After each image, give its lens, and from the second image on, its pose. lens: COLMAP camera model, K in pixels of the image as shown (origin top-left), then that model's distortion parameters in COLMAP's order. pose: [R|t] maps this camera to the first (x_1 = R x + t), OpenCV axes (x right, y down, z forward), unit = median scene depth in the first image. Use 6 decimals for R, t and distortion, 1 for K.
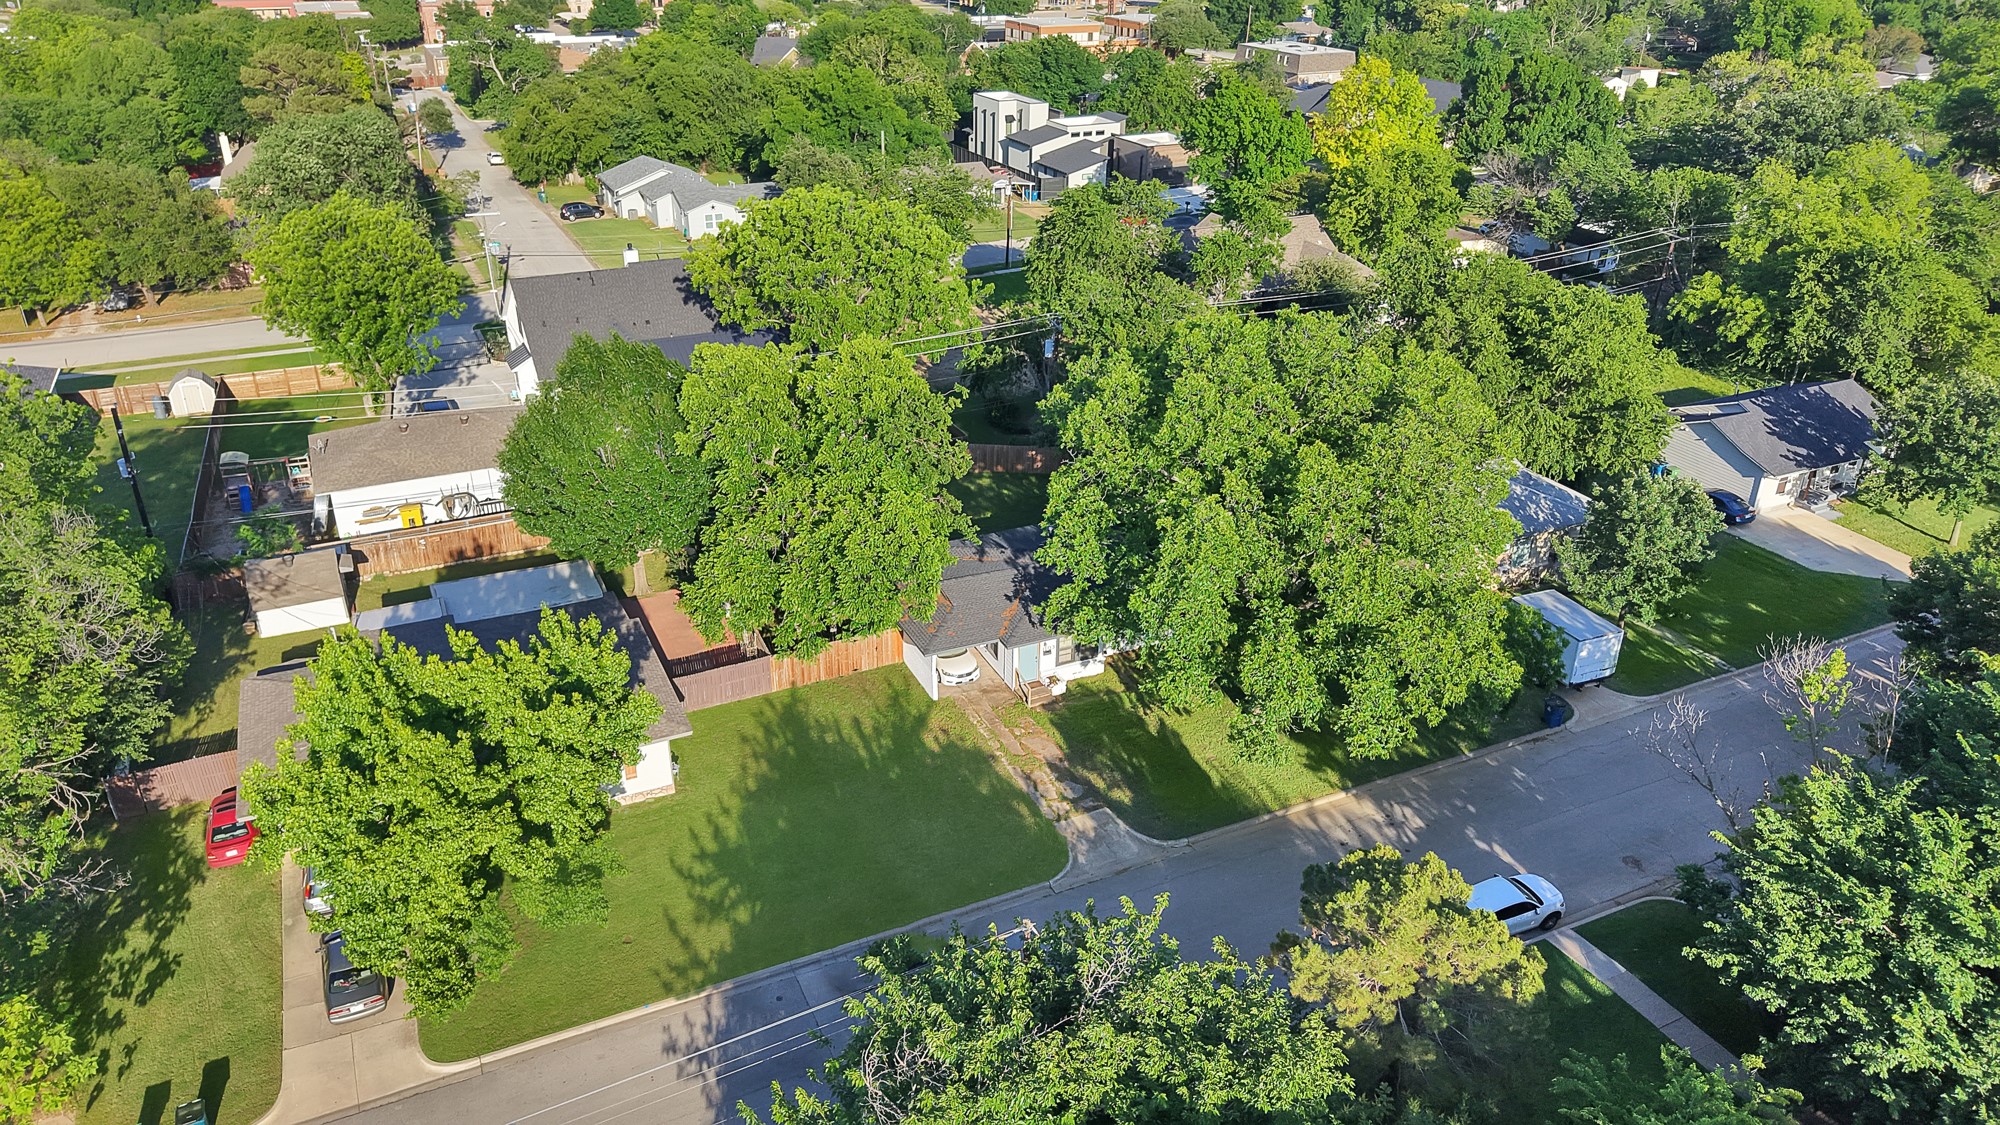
lens RADIAL K [[1335.6, 0, 1000.0], [0, 1335.6, 562.5], [0, 0, 1]] dist [0.000625, -0.000547]
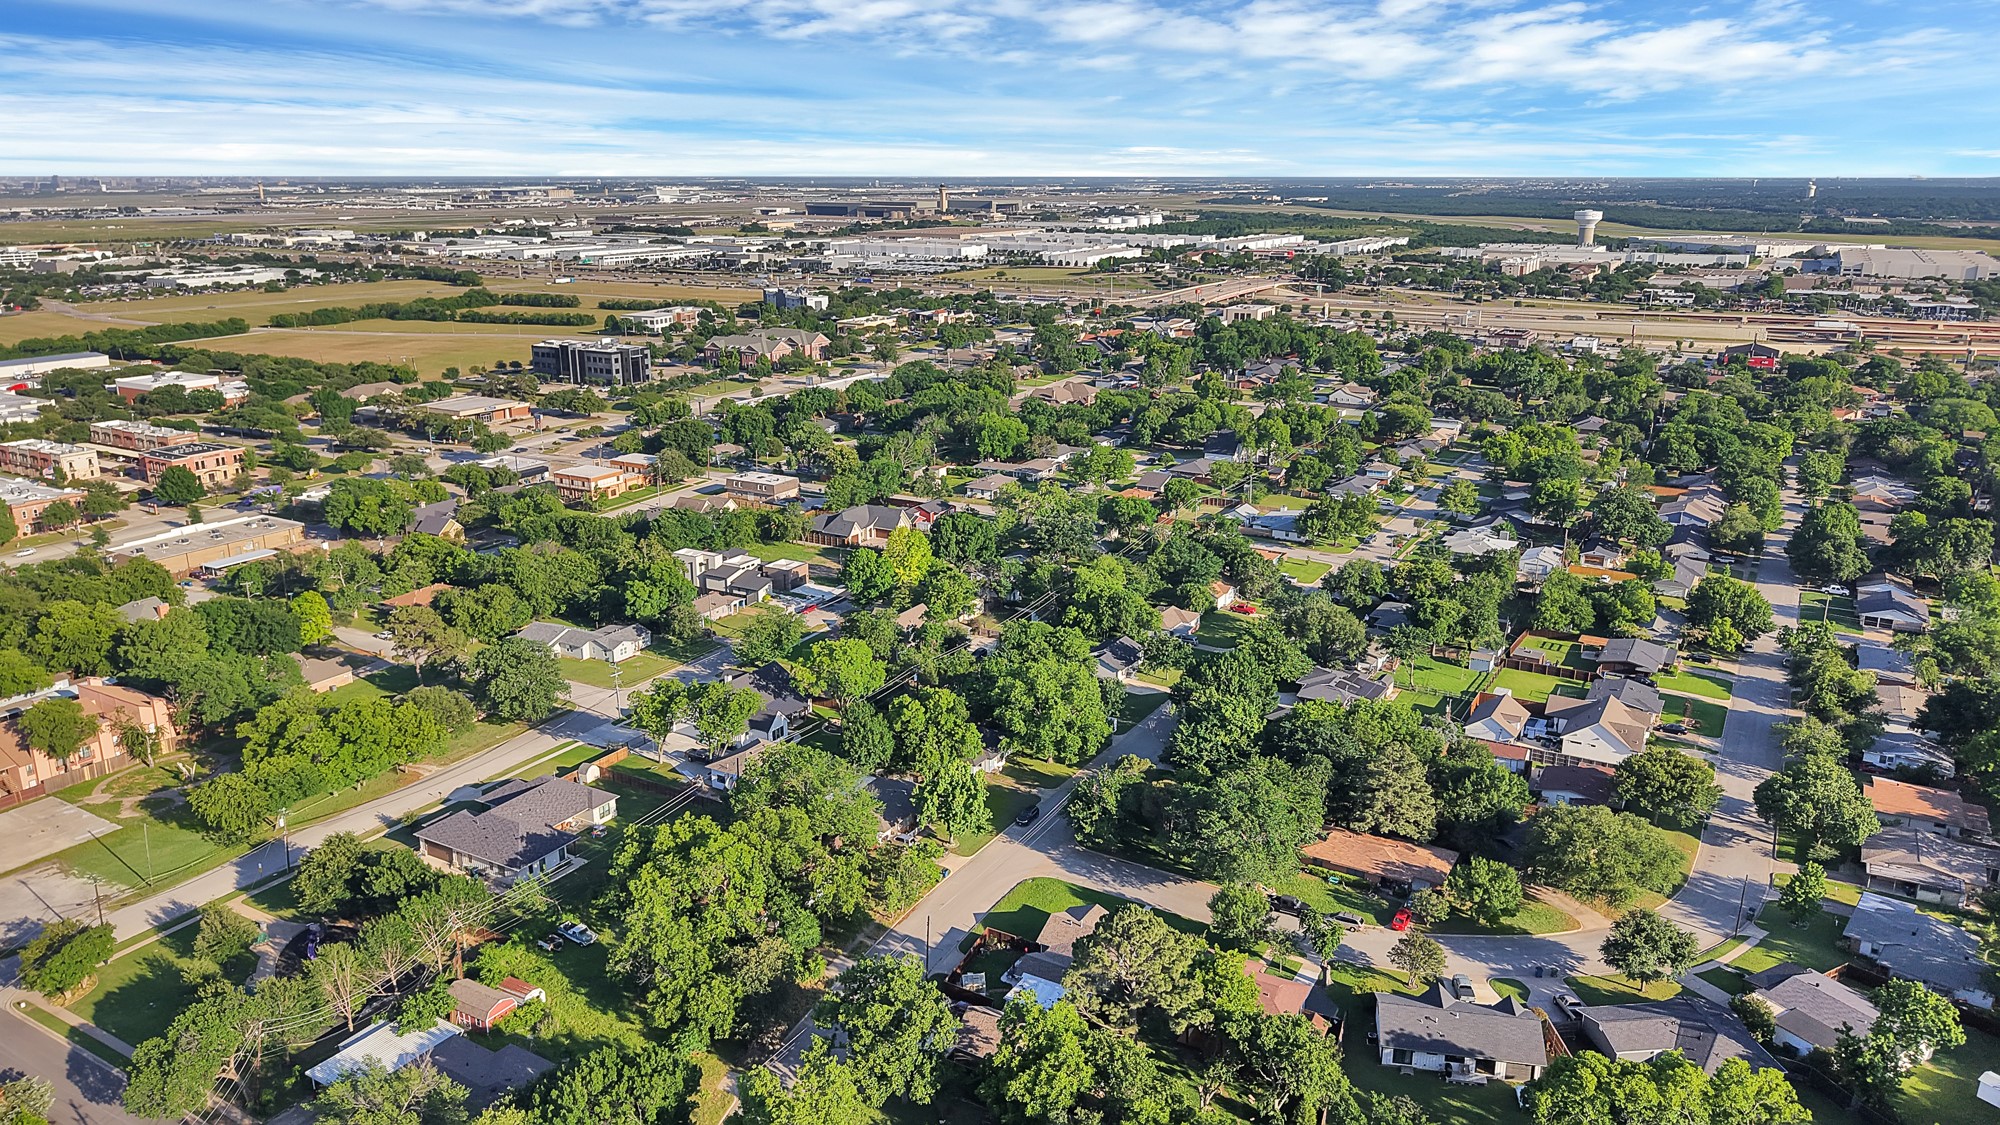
lens RADIAL K [[1323.4, 0, 1000.0], [0, 1323.4, 562.5], [0, 0, 1]] dist [0.000940, -0.000465]
pose [[0.829205, -0.163938, 0.534362, -1.379423], [0.261163, 0.958881, -0.111087, -0.034235], [-0.494178, 0.231669, 0.837924, -1.672563]]
